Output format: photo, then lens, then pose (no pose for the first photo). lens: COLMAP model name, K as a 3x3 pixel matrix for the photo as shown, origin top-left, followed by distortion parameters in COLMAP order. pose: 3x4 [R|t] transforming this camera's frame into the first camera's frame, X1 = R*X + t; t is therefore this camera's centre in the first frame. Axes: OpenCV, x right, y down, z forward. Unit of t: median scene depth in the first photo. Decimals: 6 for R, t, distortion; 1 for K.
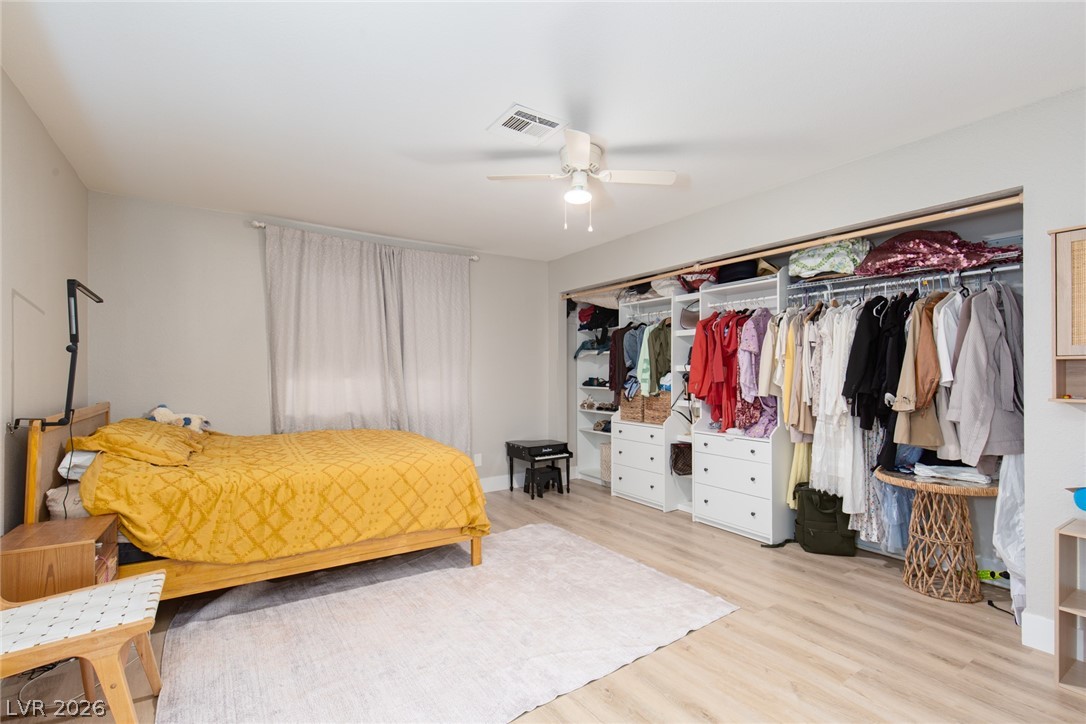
lens RADIAL K [[506.3, 0, 539.5], [0, 506.3, 370.3], [0, 0, 1]] dist [0.009482, -0.000149]
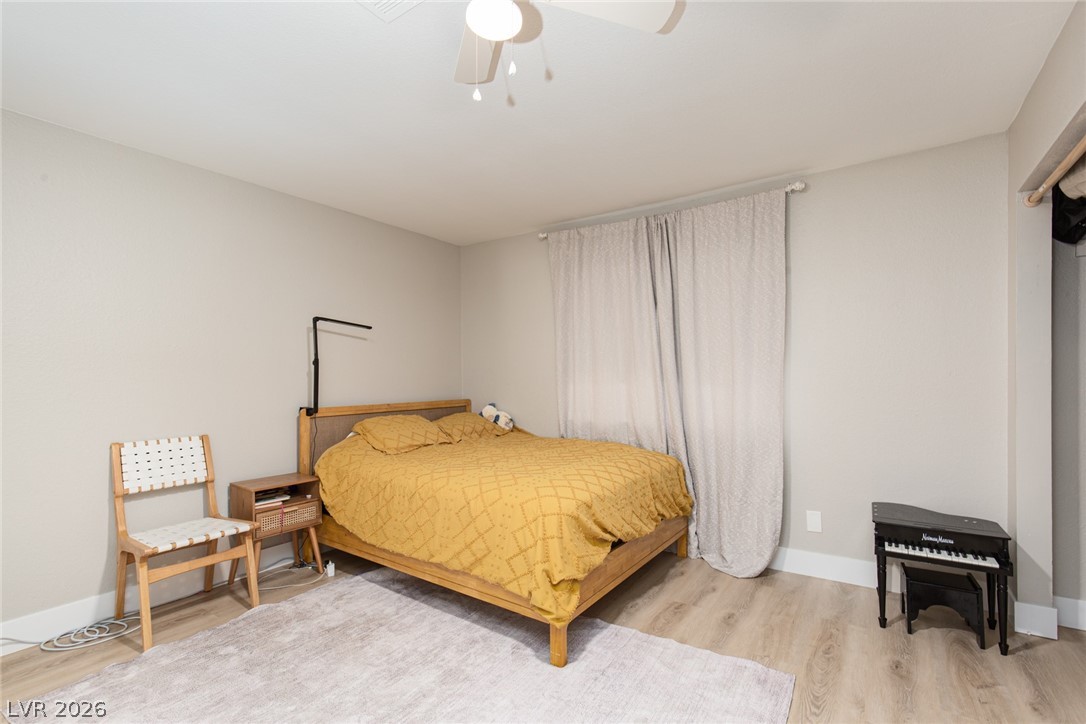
lens RADIAL K [[489.4, 0, 539.3], [0, 489.4, 379.2], [0, 0, 1]] dist [0.003393, 0.000133]
pose [[0.363533, 0.001269, -0.931580, 0.370581], [0.012207, 0.999907, 0.006126, 0.002441], [0.931501, -0.013599, 0.363484, 0.595248]]
